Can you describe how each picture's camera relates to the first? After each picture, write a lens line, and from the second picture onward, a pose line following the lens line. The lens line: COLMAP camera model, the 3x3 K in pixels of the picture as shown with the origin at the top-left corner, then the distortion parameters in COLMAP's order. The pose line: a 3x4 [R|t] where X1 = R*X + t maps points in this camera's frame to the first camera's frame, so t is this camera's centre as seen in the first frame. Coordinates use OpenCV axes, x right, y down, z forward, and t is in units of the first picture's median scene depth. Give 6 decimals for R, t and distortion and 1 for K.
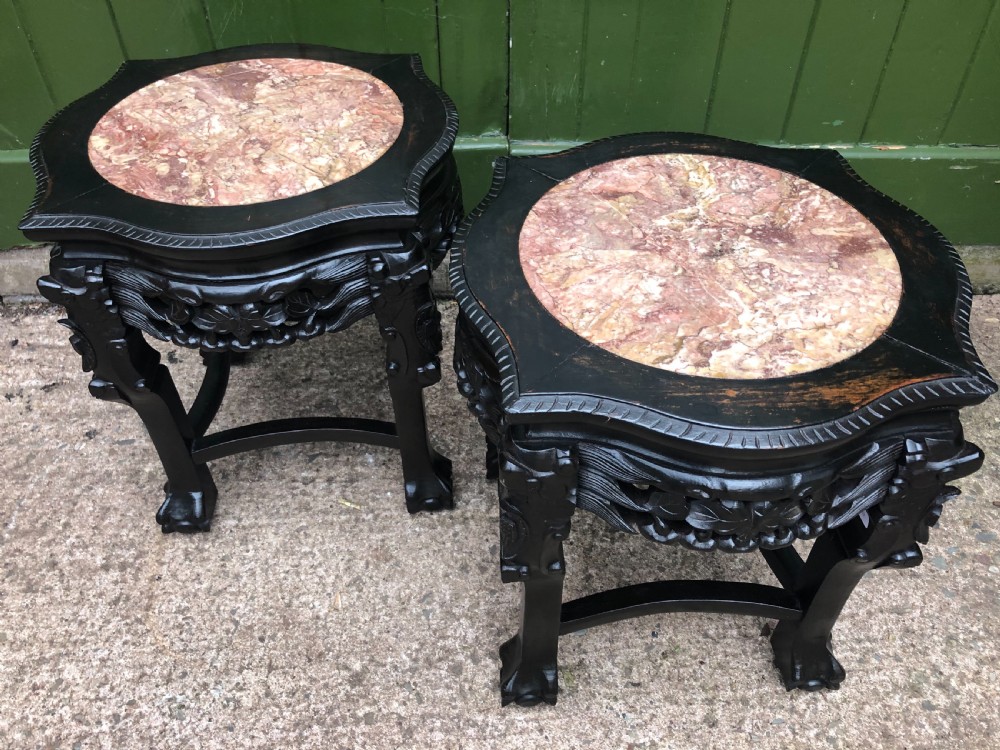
lens RADIAL K [[816.1, 0, 505.7], [0, 816.1, 371.7], [0, 0, 1]] dist [-0.013969, 0.058845]
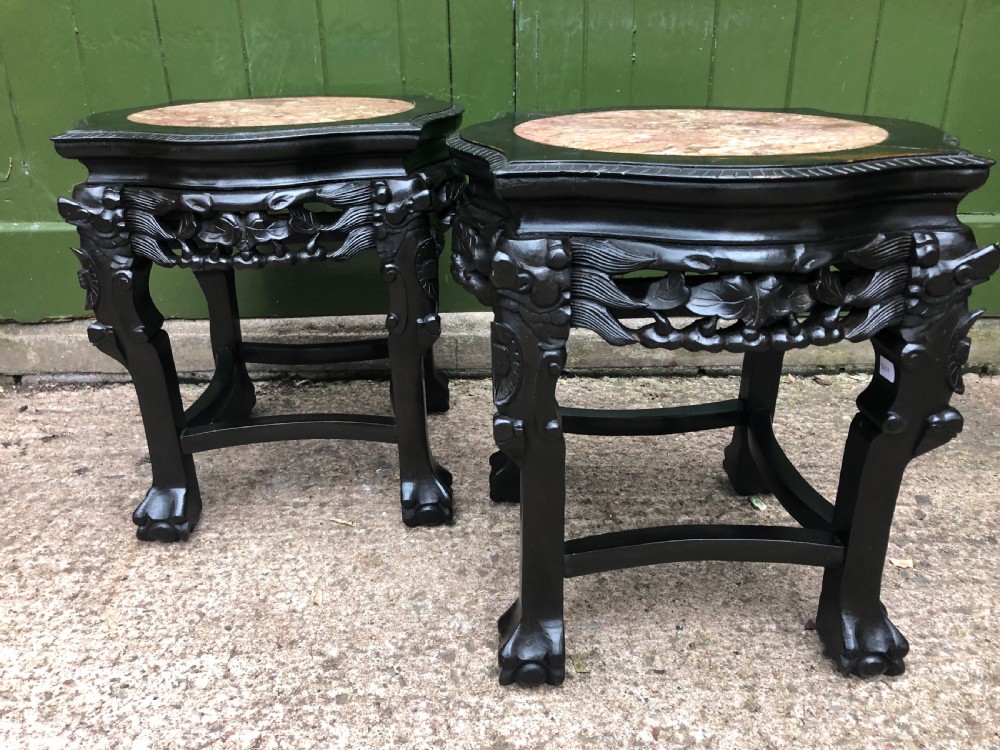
lens RADIAL K [[815.2, 0, 499.8], [0, 815.2, 368.8], [0, 0, 1]] dist [0.008374, 0.008631]
pose [[0.999394, -0.004866, -0.034474, 0.025262], [-0.007609, 0.935723, -0.352653, 0.390797], [0.033974, 0.352701, 0.935119, 0.095102]]
